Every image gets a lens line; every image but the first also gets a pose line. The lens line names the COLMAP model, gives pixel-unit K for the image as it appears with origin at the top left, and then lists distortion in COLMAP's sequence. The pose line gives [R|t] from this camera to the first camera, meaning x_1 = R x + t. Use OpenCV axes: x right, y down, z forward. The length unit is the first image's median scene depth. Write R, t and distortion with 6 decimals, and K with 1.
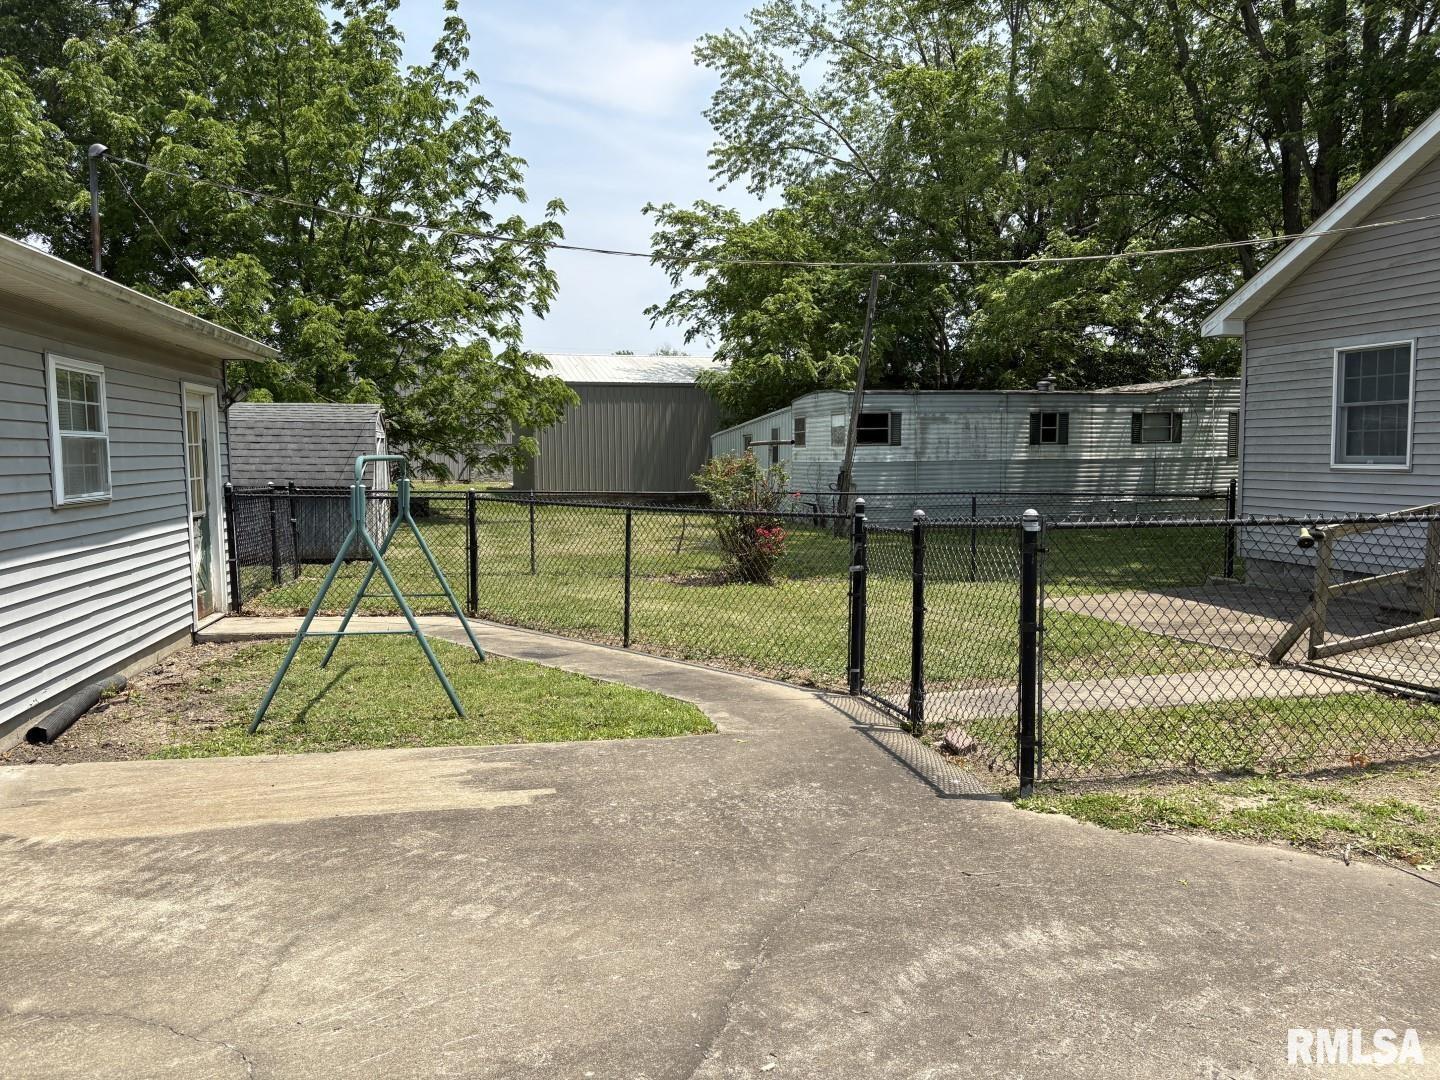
lens RADIAL K [[1086.4, 0, 730.0], [0, 1086.4, 537.9], [0, 0, 1]] dist [0.053085, -0.044655]
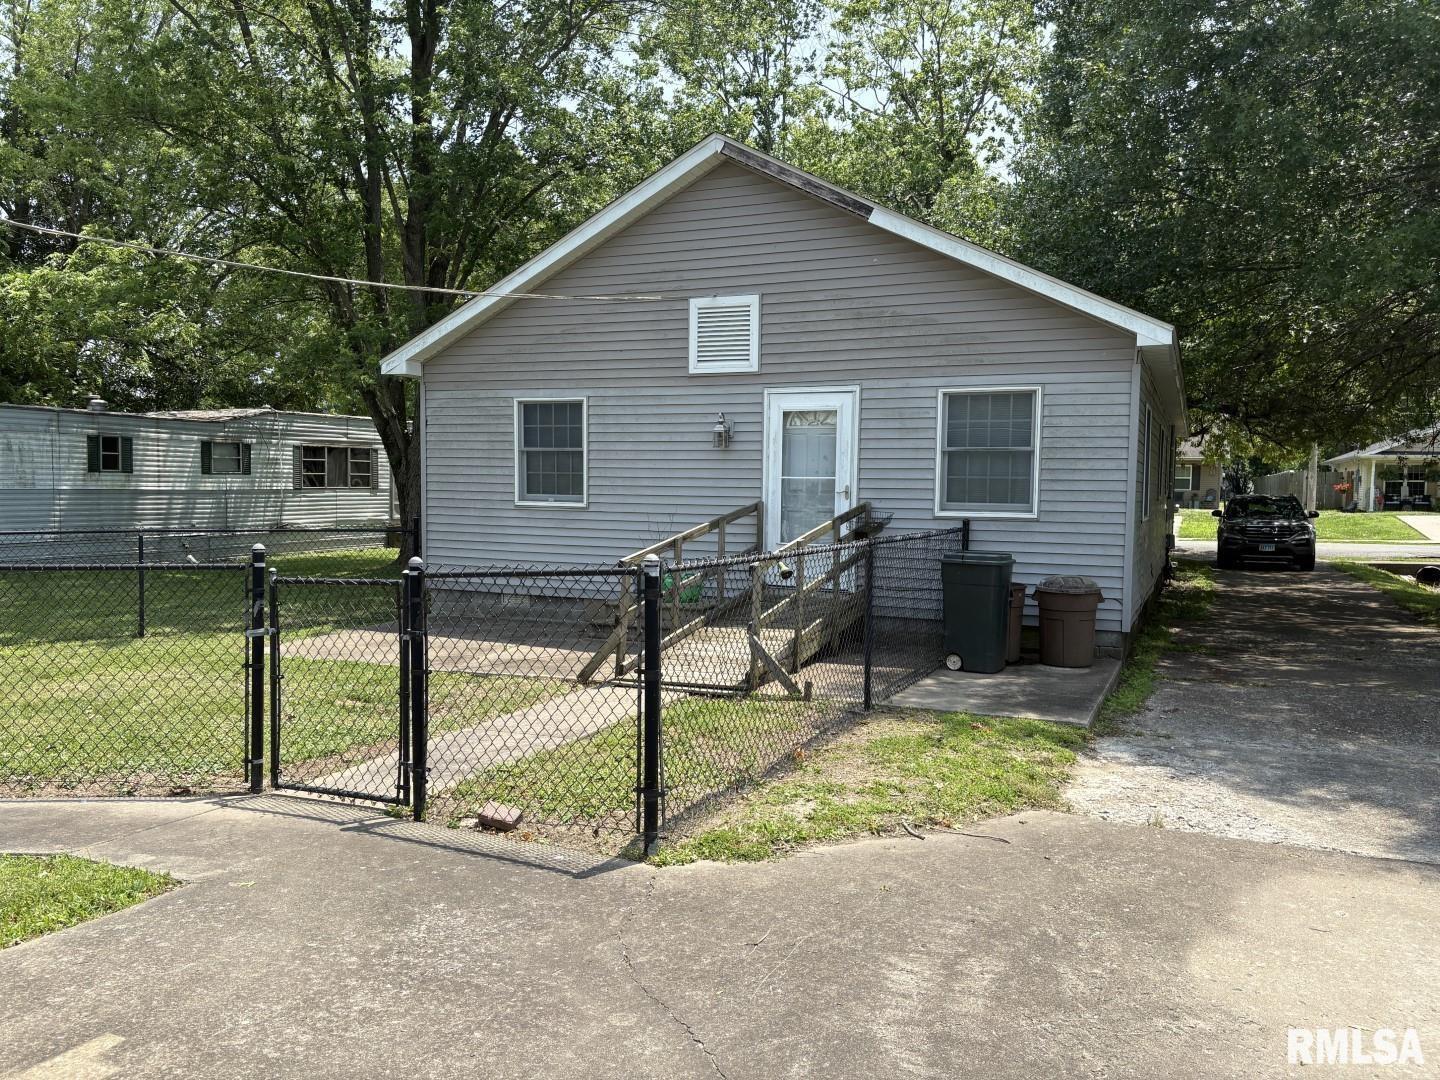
lens RADIAL K [[1086.4, 0, 713.1], [0, 1086.4, 528.1], [0, 0, 1]] dist [0.053085, -0.044655]
pose [[0.625644, -0.014394, 0.779976, -0.345627], [0.042294, 0.998985, -0.015489, -0.024973], [-0.778961, 0.042679, 0.625618, 0.270126]]
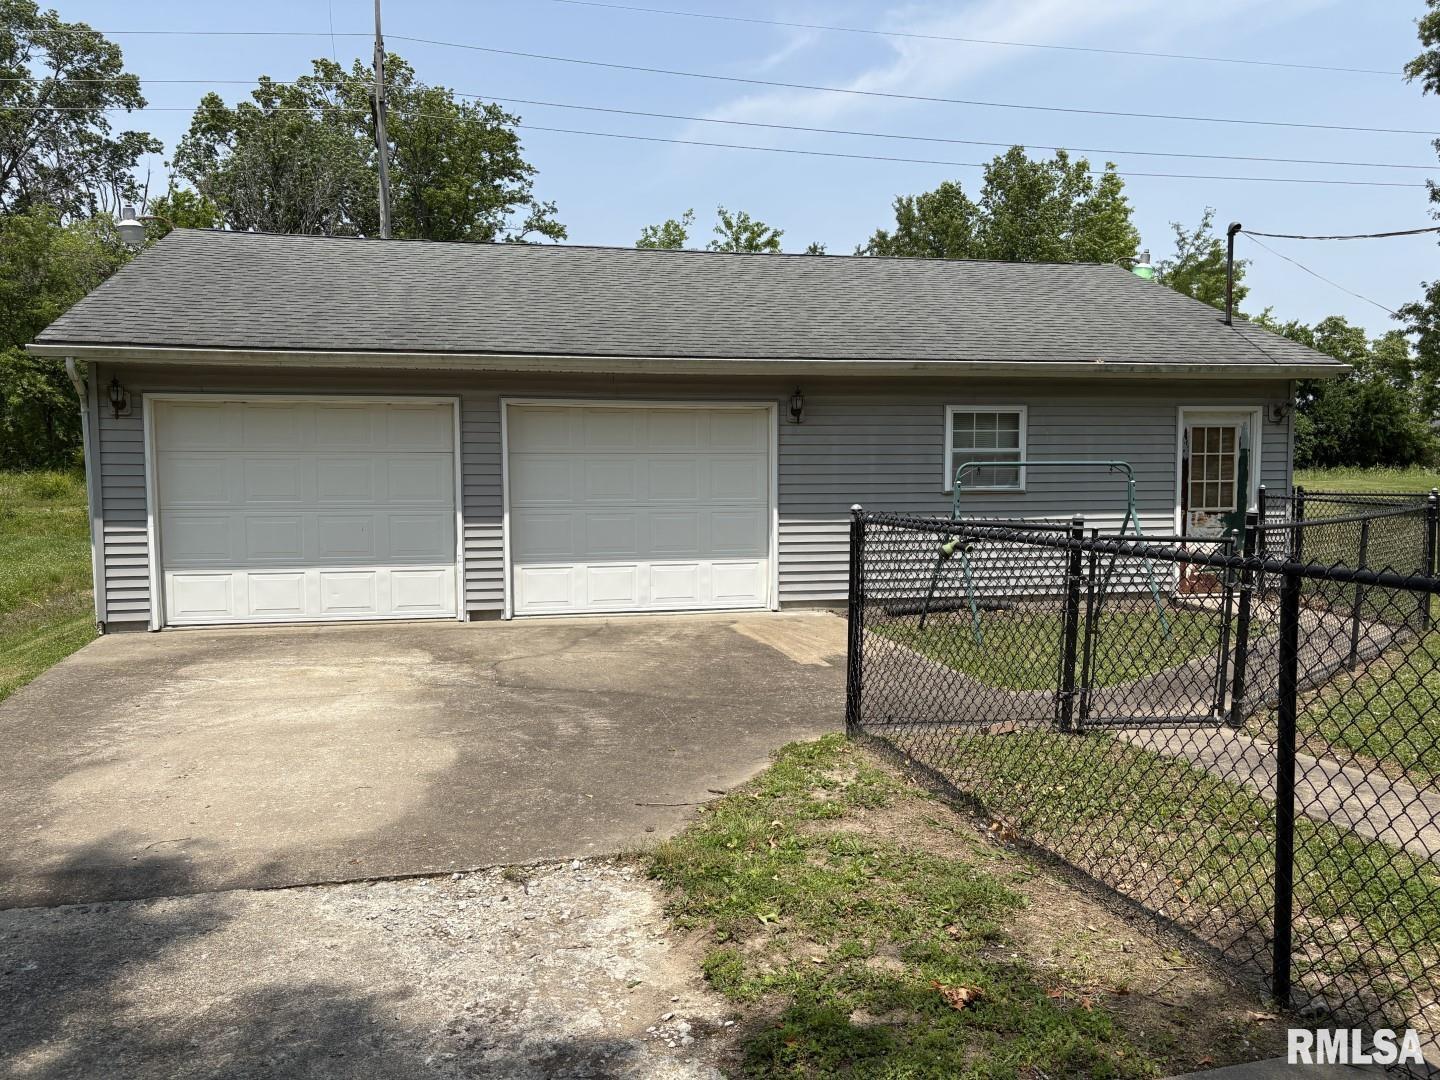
lens RADIAL K [[1086.4, 0, 724.2], [0, 1086.4, 543.5], [0, 0, 1]] dist [0.053085, -0.044655]
pose [[0.012458, 0.072281, -0.997307, 1.162889], [-0.075707, 0.994589, 0.071138, -0.044627], [0.997052, 0.074617, 0.017863, 0.642602]]
